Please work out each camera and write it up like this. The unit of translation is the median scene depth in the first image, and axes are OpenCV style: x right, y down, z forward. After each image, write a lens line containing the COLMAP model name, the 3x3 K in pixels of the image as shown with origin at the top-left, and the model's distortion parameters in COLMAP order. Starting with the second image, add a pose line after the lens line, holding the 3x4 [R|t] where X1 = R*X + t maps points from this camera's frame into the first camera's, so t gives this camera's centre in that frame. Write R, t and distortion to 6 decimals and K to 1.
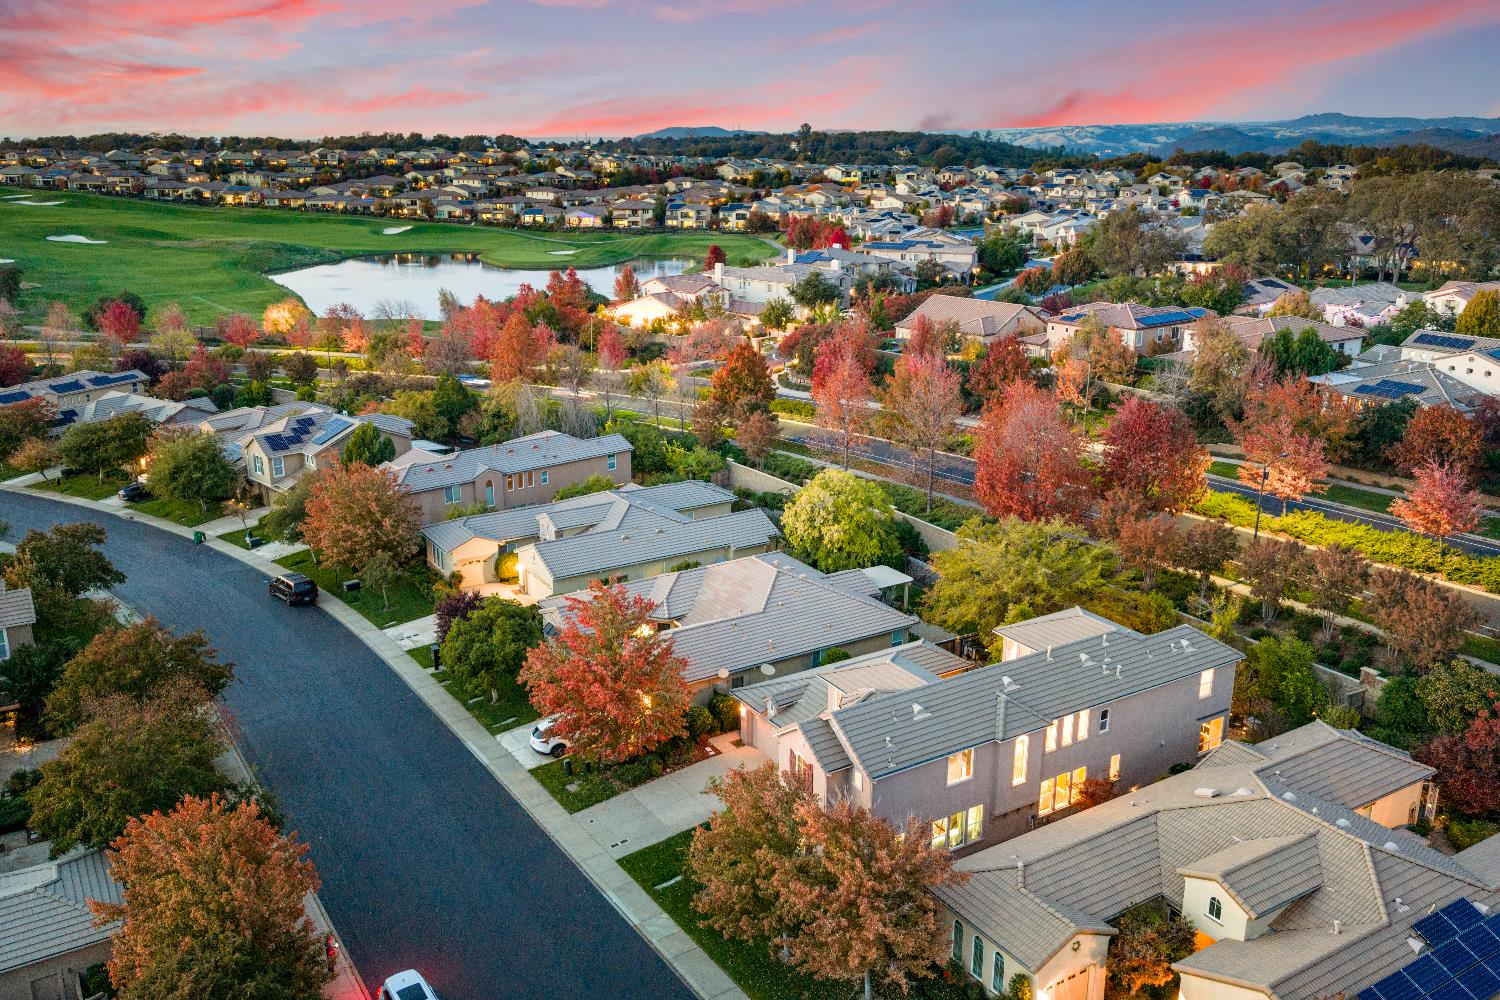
lens RADIAL K [[1238.9, 0, 751.4], [0, 1238.9, 481.4], [0, 0, 1]] dist [0.049489, -0.008554]
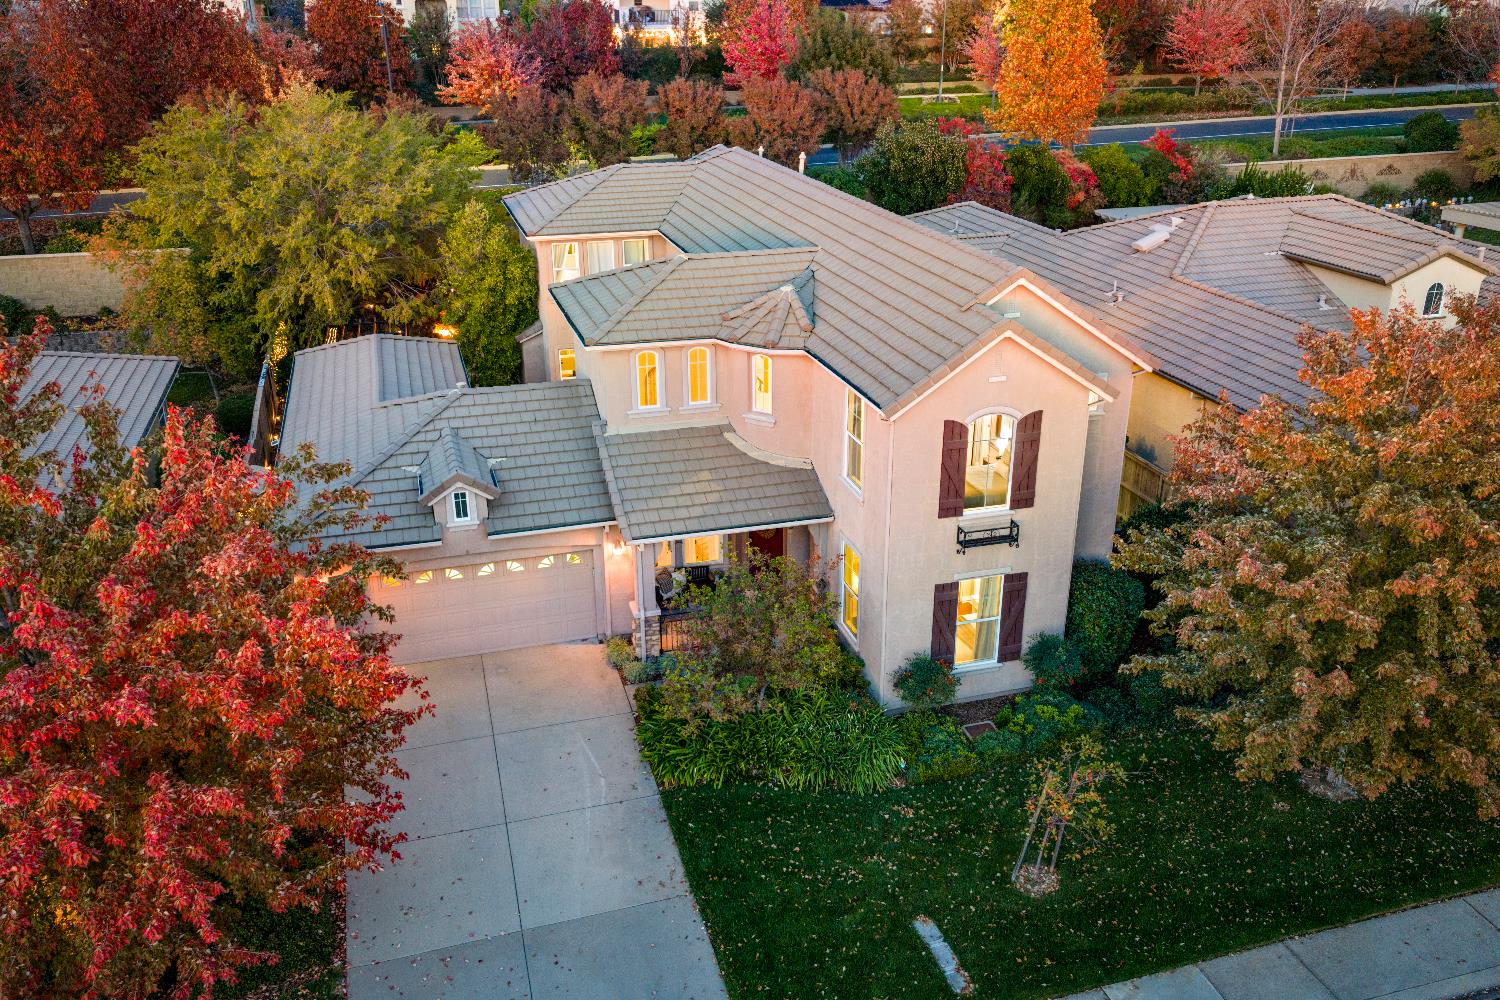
lens RADIAL K [[1248.3, 0, 754.1], [0, 1248.3, 497.3], [0, 0, 1]] dist [0.038050, -0.003600]
pose [[0.277854, -0.368084, 0.887306, -0.192270], [0.268096, 0.916689, 0.296321, 0.067177], [-0.922454, 0.155550, 0.353387, 0.554494]]
